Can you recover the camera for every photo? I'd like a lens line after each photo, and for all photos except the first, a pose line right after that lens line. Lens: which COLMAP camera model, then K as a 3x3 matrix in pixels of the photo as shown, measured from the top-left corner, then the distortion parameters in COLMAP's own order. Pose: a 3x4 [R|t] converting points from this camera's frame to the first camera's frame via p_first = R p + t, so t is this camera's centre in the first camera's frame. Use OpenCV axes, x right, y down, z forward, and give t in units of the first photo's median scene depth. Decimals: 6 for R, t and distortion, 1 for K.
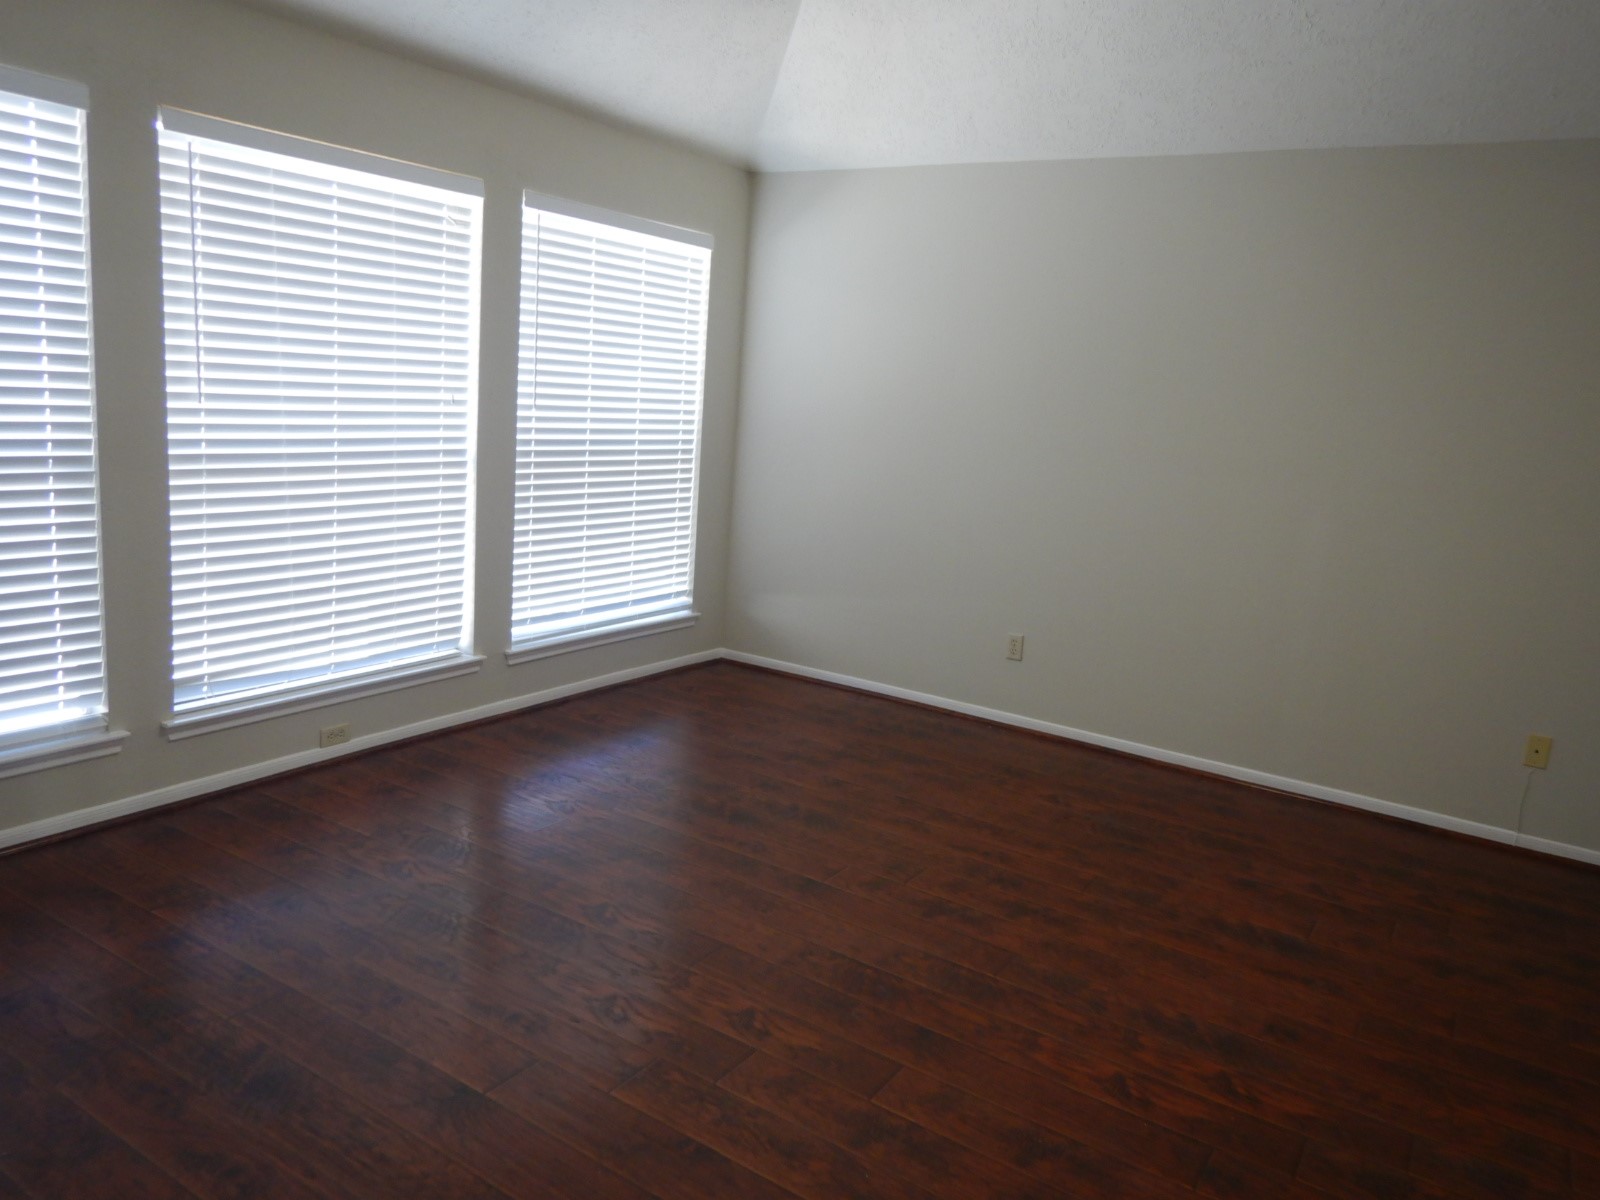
lens RADIAL K [[1150.8, 0, 788.6], [0, 1150.8, 597.4], [0, 0, 1]] dist [0.021086, -0.000812]
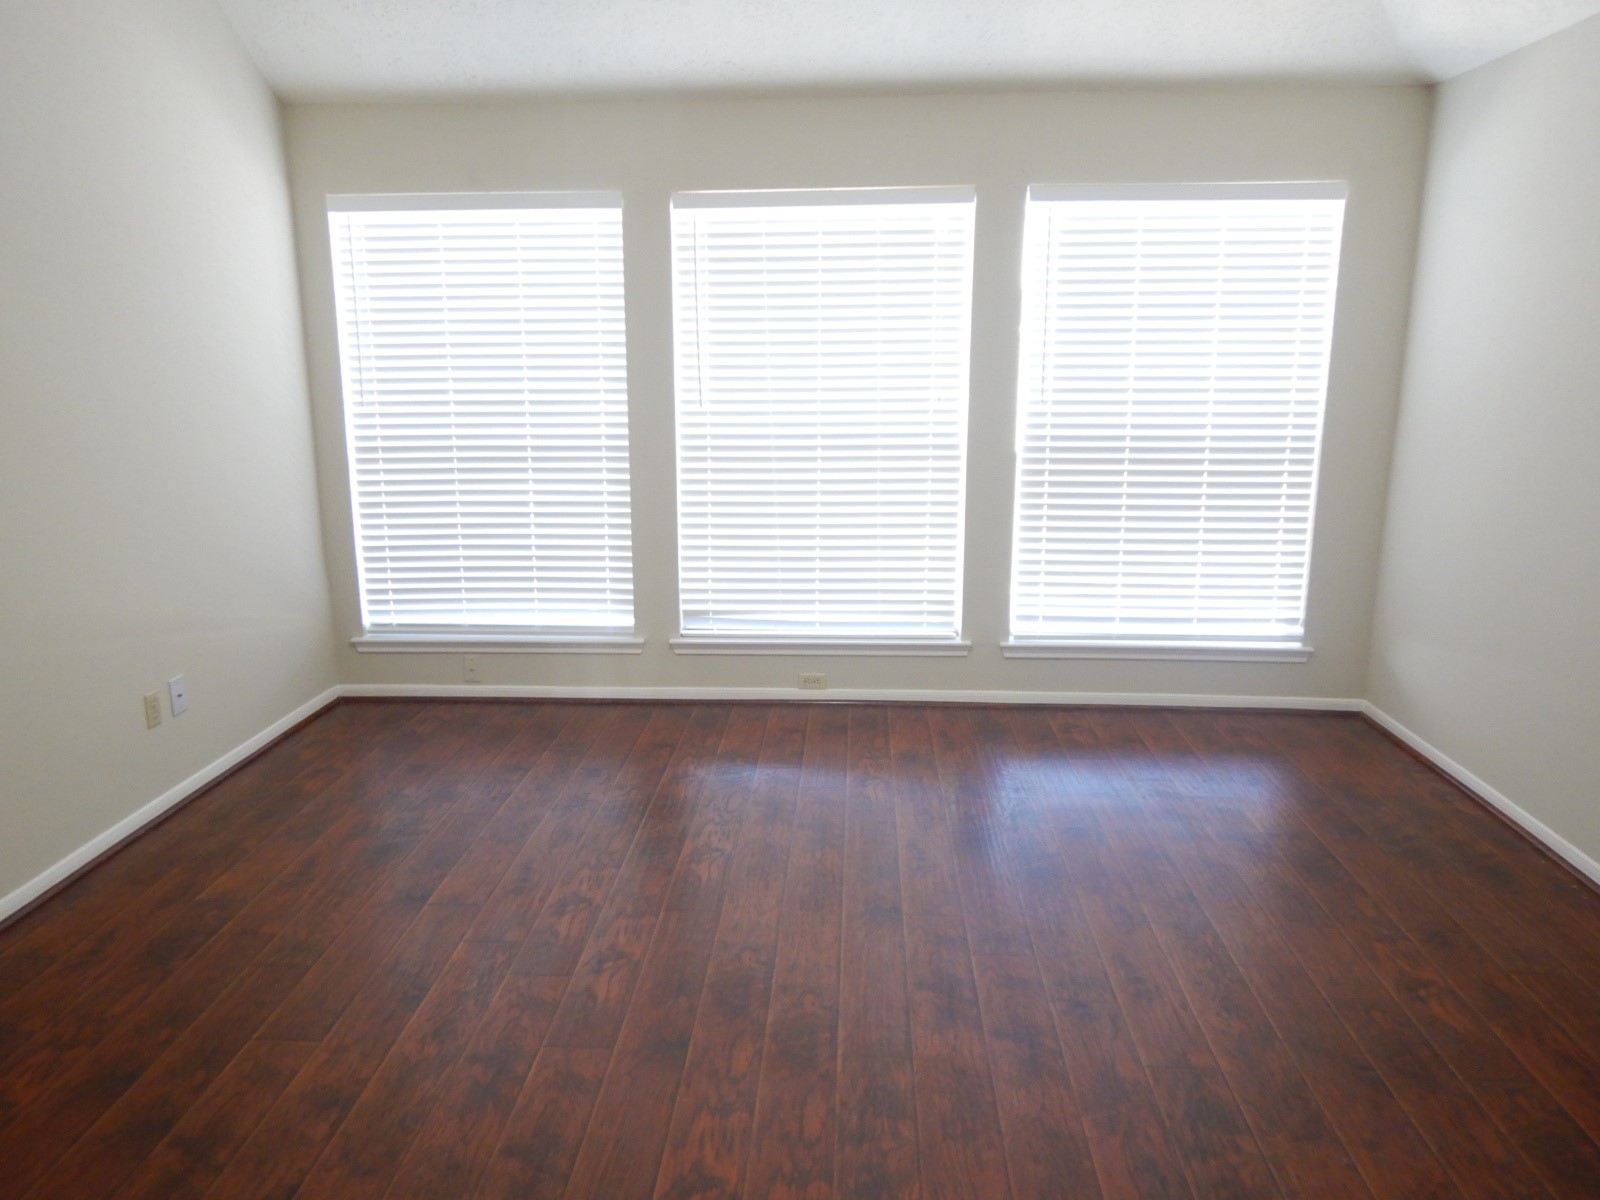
lens RADIAL K [[1150.8, 0, 788.6], [0, 1150.8, 597.4], [0, 0, 1]] dist [0.021086, -0.000812]
pose [[0.499849, 0.117902, -0.858050, 0.694612], [-0.123486, 0.990272, 0.064135, -0.046108], [0.857265, 0.073899, 0.509545, 0.414565]]
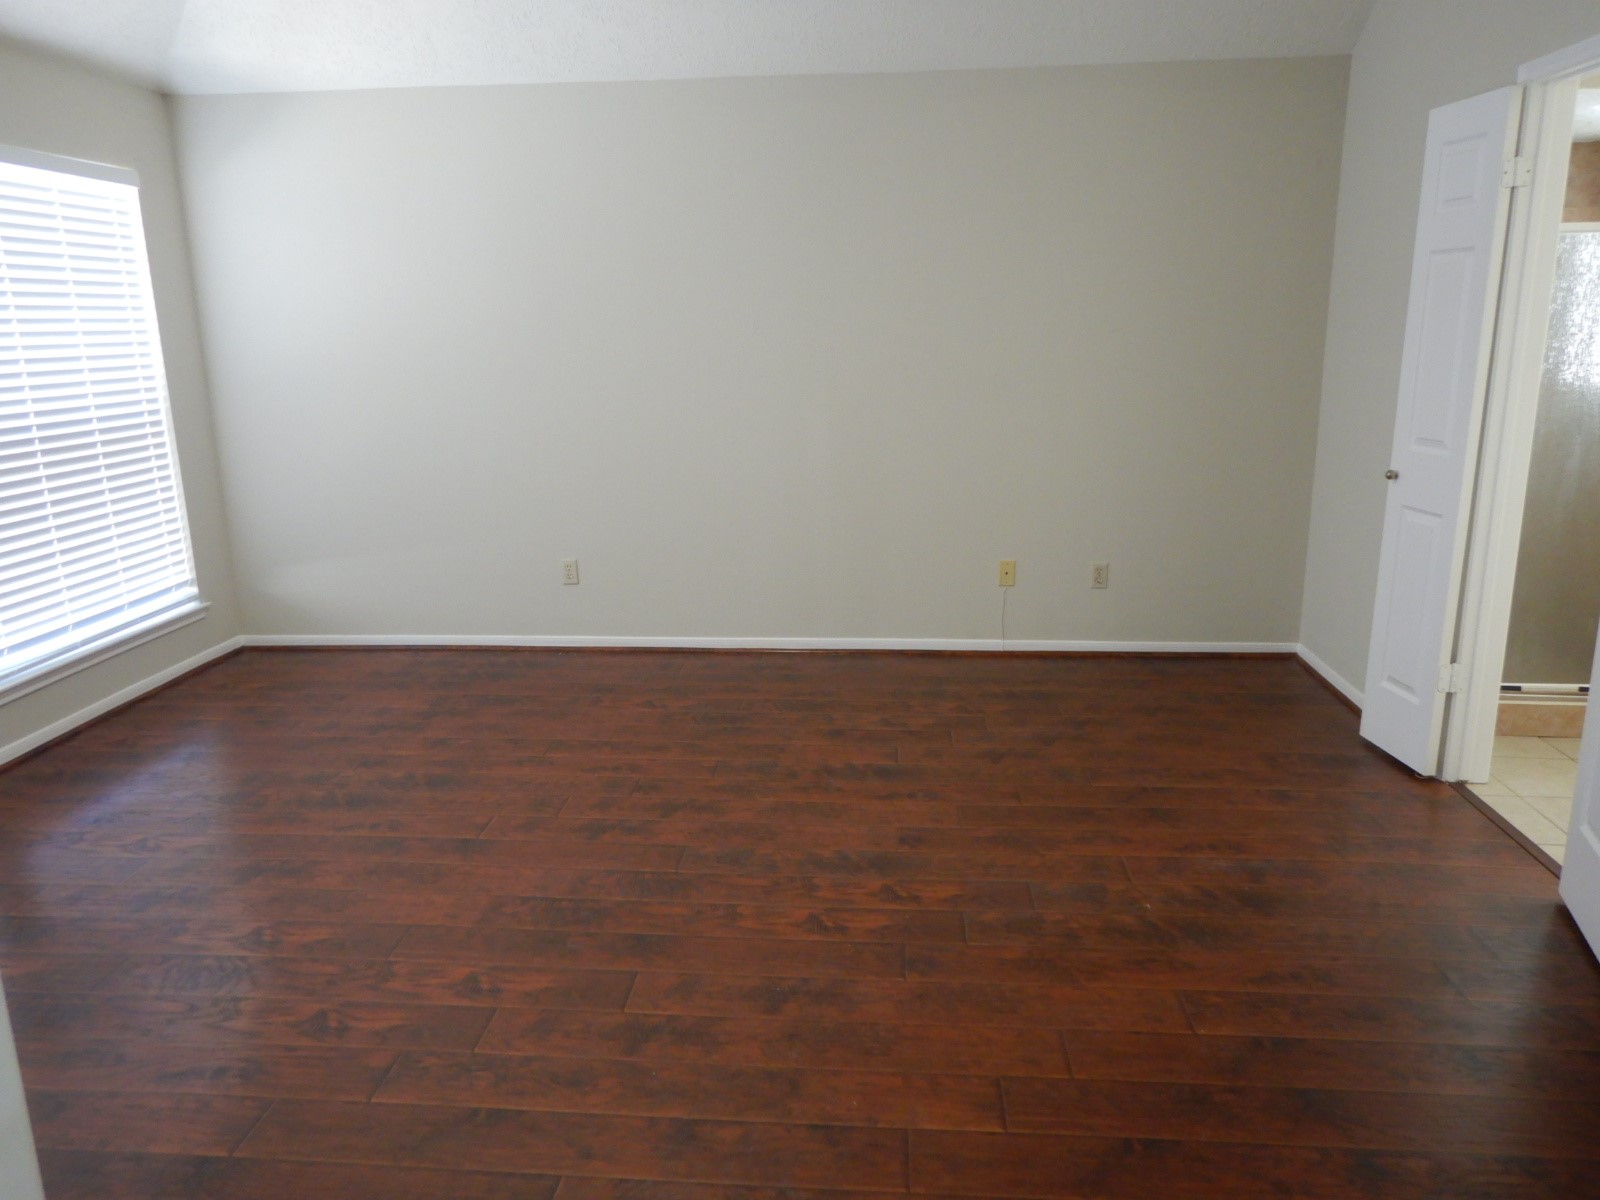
lens RADIAL K [[1150.8, 0, 788.6], [0, 1150.8, 597.4], [0, 0, 1]] dist [0.021086, -0.000812]
pose [[0.875999, -0.198885, 0.439398, -0.124076], [0.168787, 0.979828, 0.107000, -0.016228], [-0.451815, -0.019568, 0.891897, -0.003469]]
